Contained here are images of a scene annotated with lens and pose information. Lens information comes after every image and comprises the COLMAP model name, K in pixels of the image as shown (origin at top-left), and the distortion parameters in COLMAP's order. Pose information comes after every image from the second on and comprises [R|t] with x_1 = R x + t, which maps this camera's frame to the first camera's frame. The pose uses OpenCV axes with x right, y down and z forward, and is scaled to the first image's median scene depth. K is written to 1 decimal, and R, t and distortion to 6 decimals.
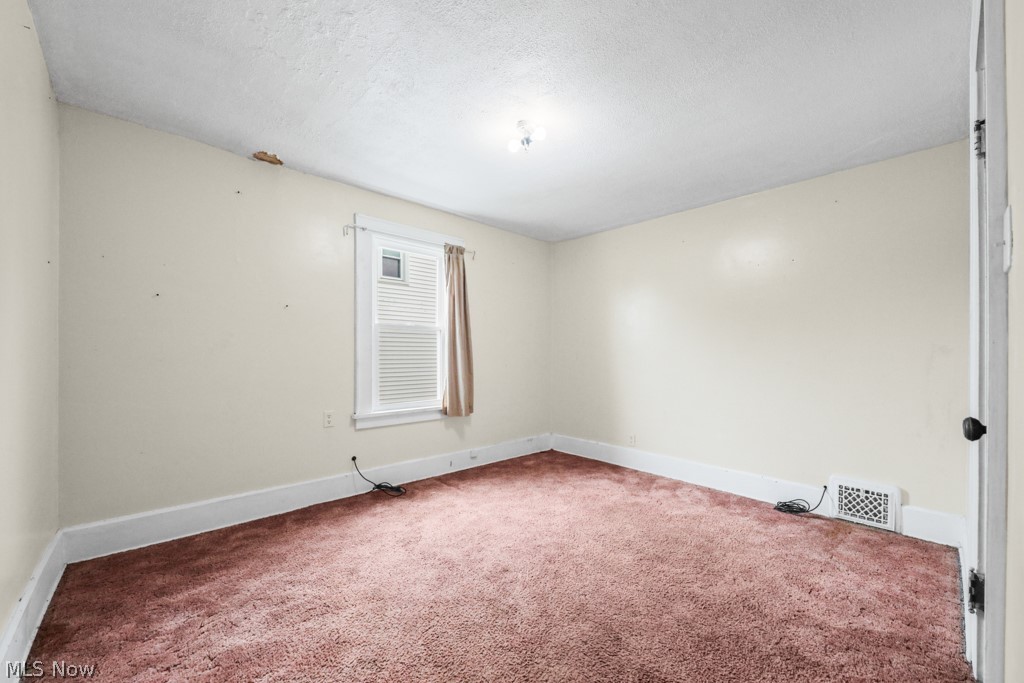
lens RADIAL K [[400.6, 0, 518.7], [0, 400.6, 348.8], [0, 0, 1]] dist [0.005628, -0.000832]
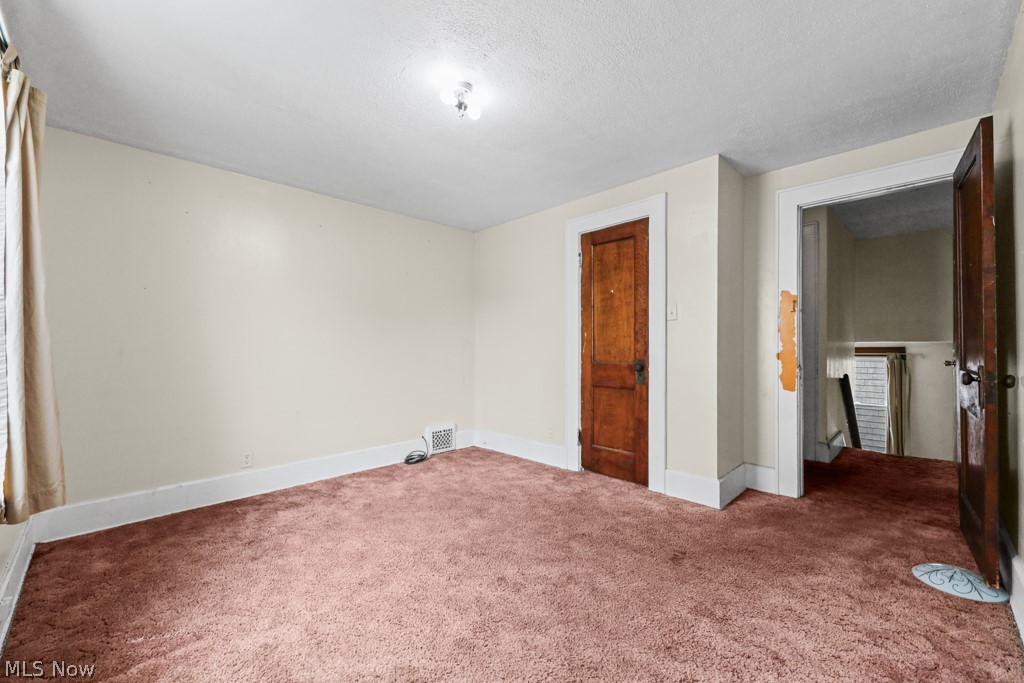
lens RADIAL K [[400.6, 0, 514.5], [0, 400.6, 344.0], [0, 0, 1]] dist [0.005628, -0.000832]
pose [[-0.015259, -0.003148, 0.999879, -0.610347], [-0.004861, 0.999983, 0.003074, 0.004577], [-0.999872, -0.004813, -0.015274, 0.631989]]
